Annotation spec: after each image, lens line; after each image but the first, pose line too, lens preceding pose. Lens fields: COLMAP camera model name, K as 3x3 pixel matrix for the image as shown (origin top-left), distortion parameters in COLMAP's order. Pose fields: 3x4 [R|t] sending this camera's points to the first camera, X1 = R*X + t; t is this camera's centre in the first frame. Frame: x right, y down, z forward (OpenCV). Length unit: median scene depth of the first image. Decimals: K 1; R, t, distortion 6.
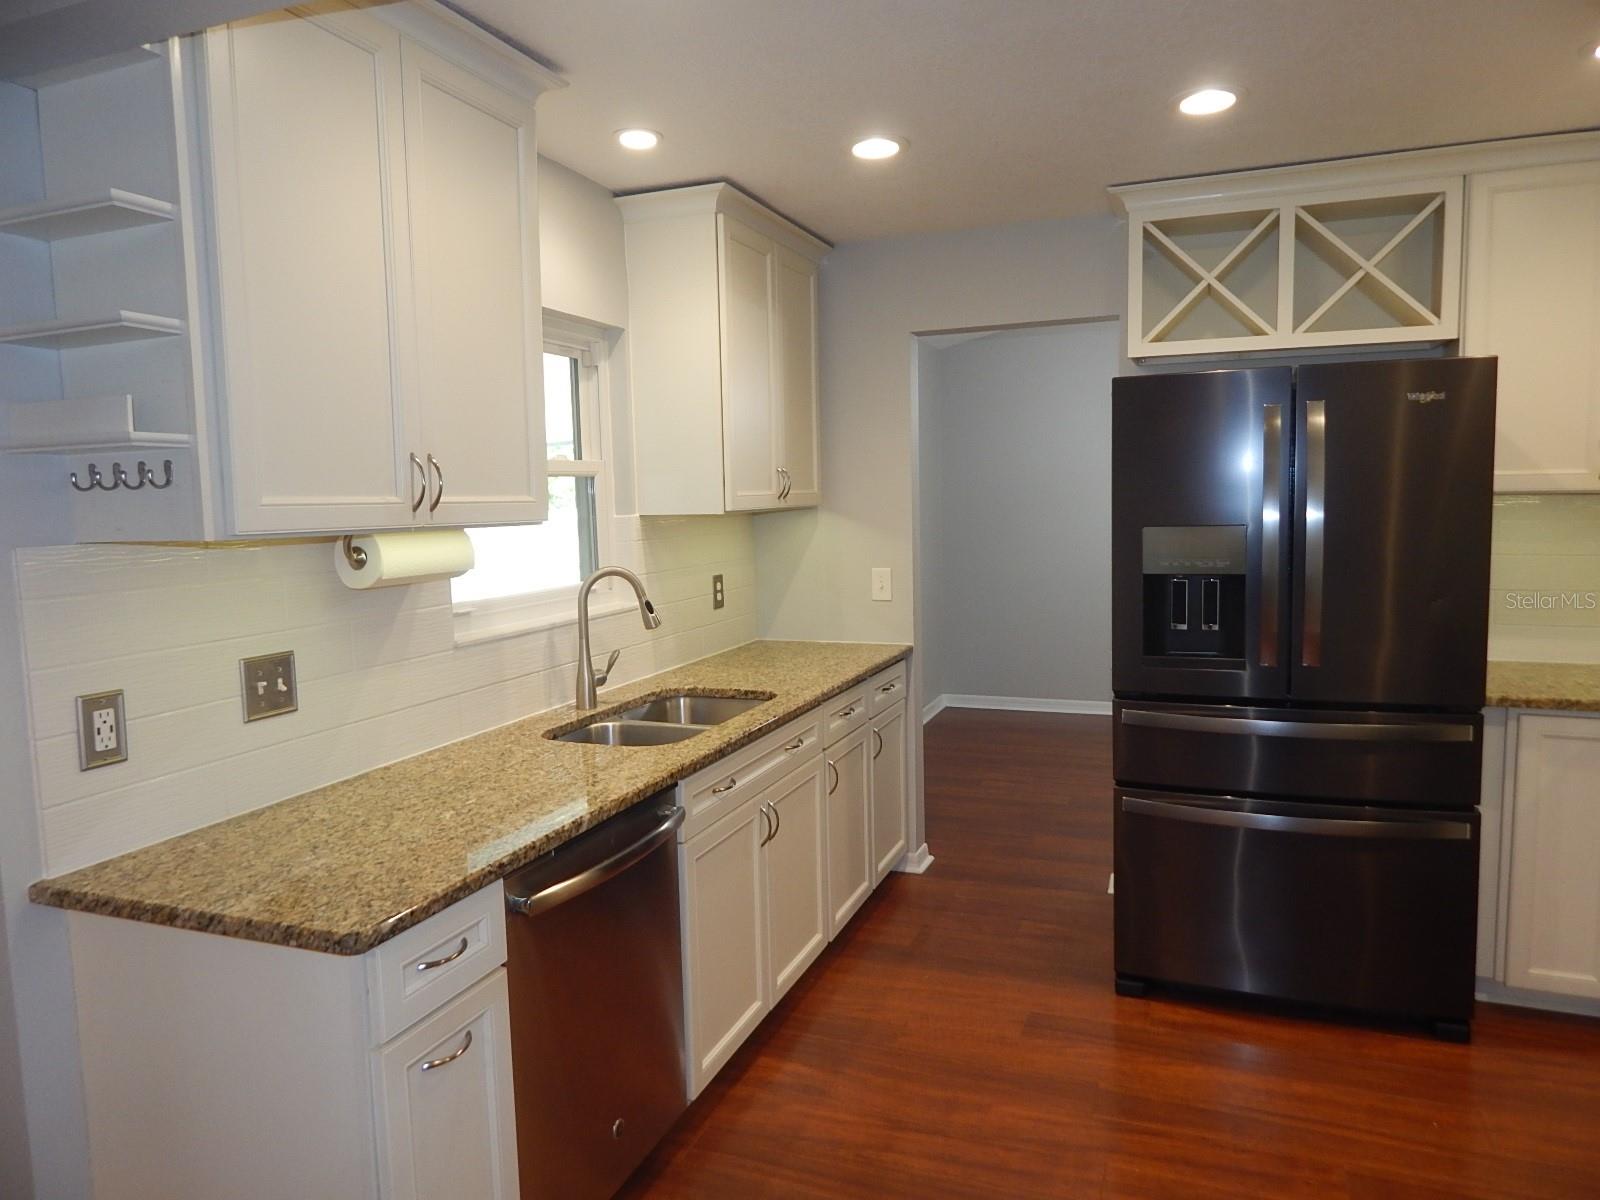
lens RADIAL K [[1040.5, 0, 804.5], [0, 1040.5, 594.4], [0, 0, 1]] dist [-0.003621, 0.000761]
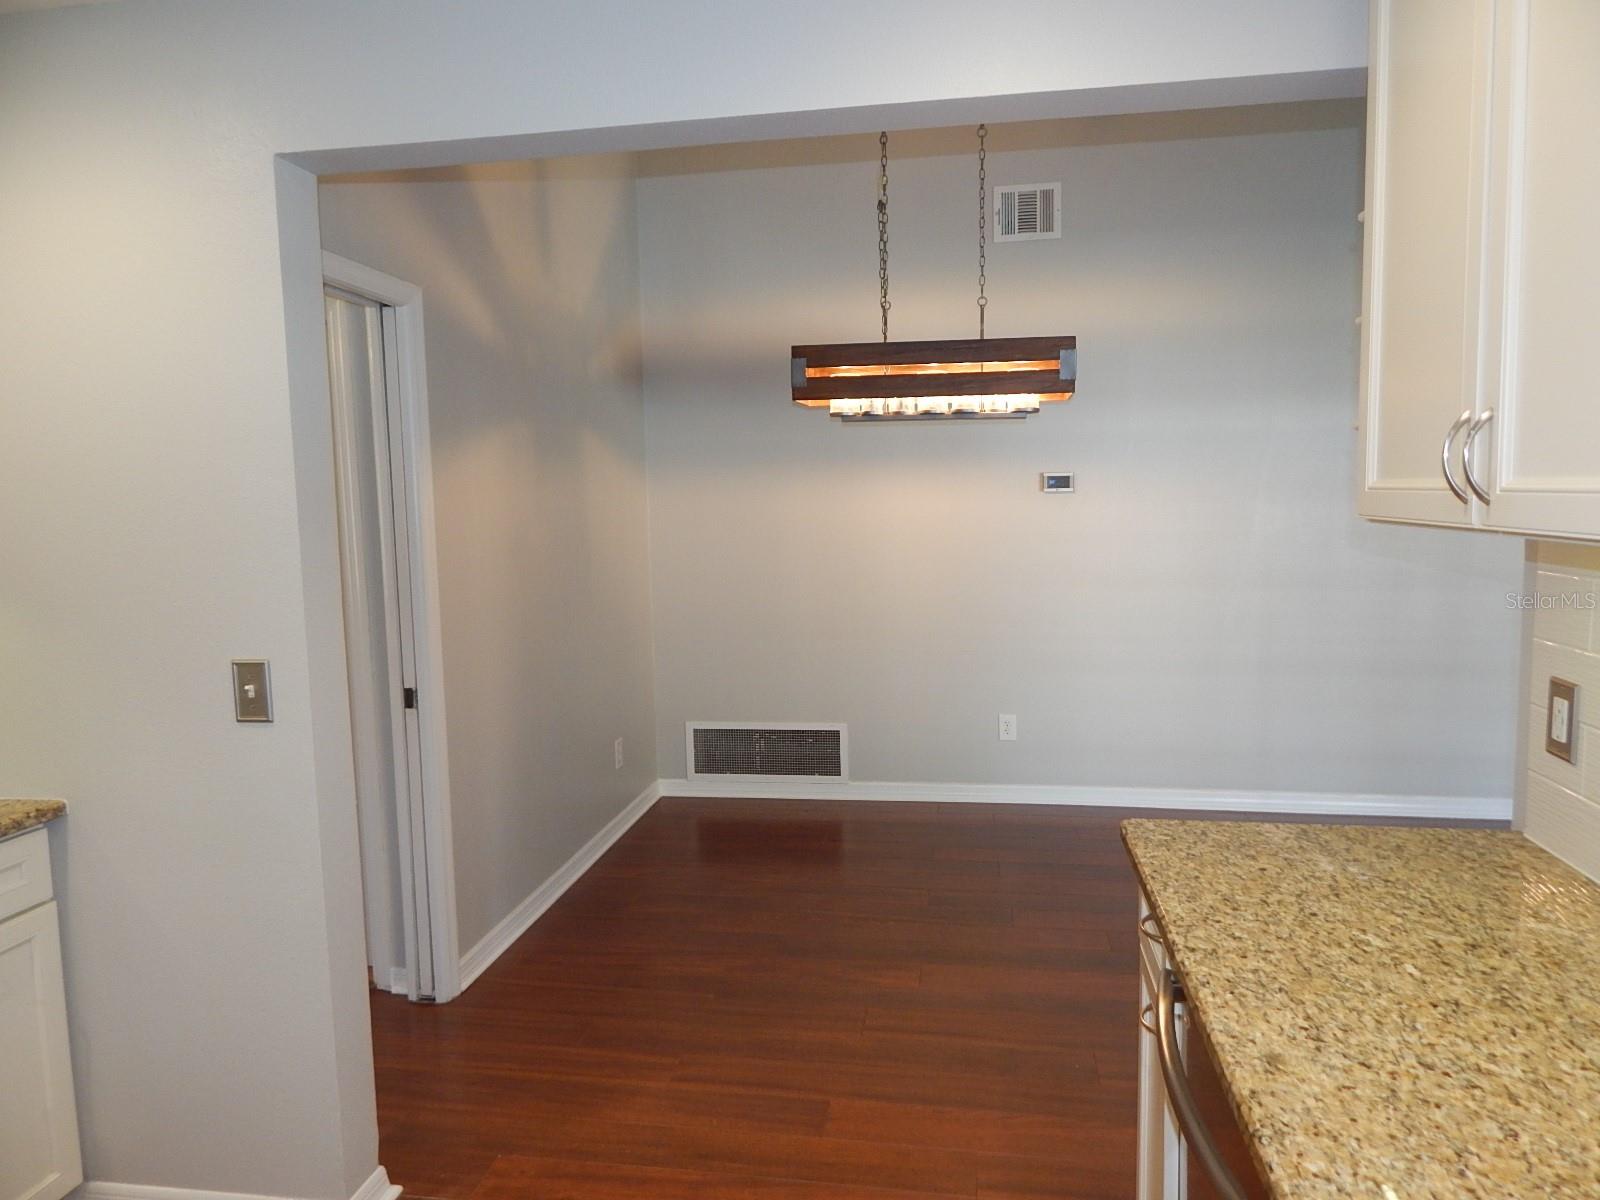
lens RADIAL K [[1040.5, 0, 804.5], [0, 1040.5, 594.4], [0, 0, 1]] dist [-0.003621, 0.000761]
pose [[-0.976212, 0.064506, -0.207000, 0.220614], [0.023248, 0.980355, 0.195865, -0.225142], [0.215568, 0.186393, -0.958534, 2.193417]]
